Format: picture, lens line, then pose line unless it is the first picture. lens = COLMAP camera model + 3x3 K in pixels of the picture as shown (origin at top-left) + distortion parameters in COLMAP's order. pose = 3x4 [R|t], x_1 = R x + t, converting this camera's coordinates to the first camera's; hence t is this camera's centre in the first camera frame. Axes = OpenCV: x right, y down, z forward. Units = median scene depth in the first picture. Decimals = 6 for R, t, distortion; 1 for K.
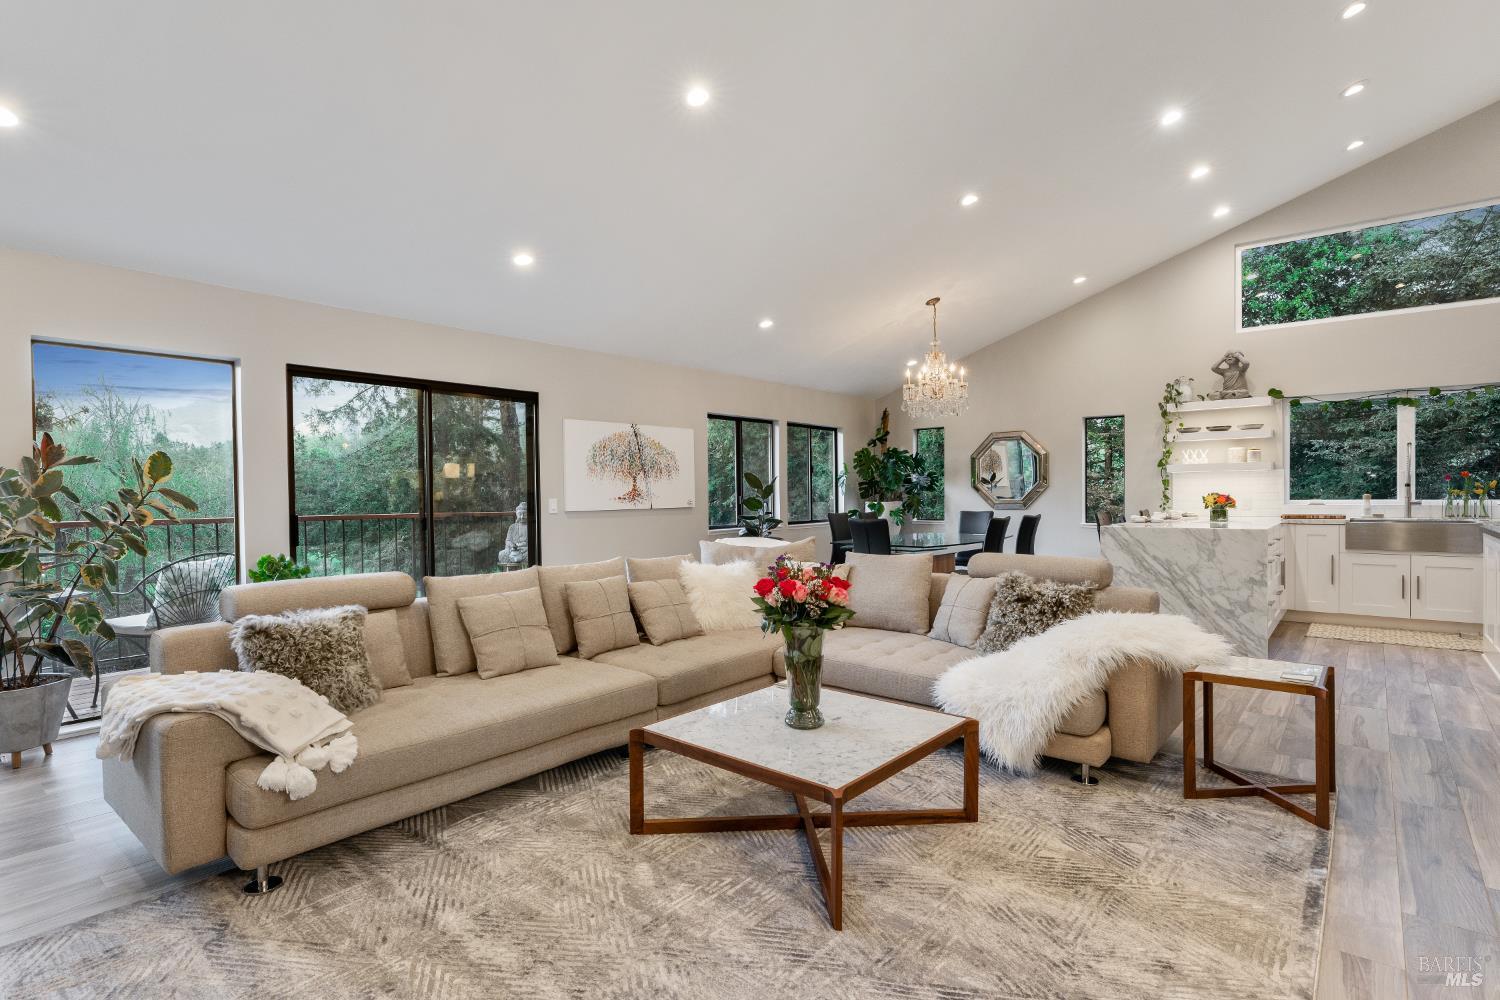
lens RADIAL K [[744.9, 0, 751.7], [0, 744.9, 499.0], [0, 0, 1]] dist [0.001532, 0.000013]
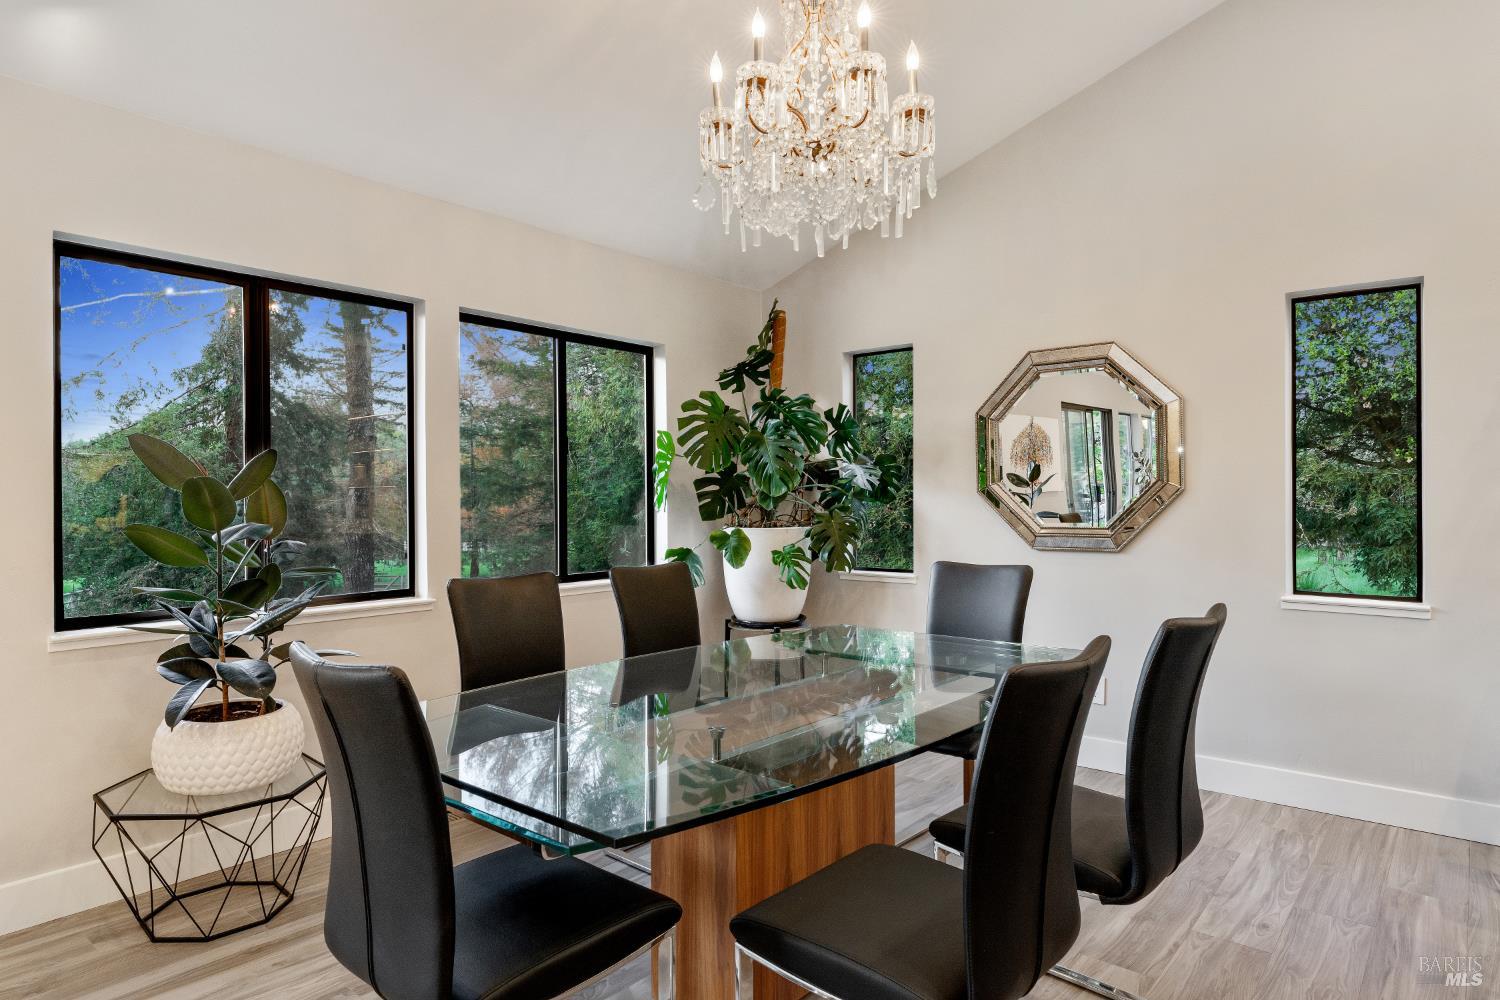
lens RADIAL K [[862.7, 0, 748.7], [0, 862.7, 500.6], [0, 0, 1]] dist [-0.005402, -0.000163]
pose [[0.999938, 0.005952, -0.009446, 0.174624], [-0.006021, 0.999956, -0.007251, -0.007726], [0.009403, 0.007307, 0.999929, 0.533381]]
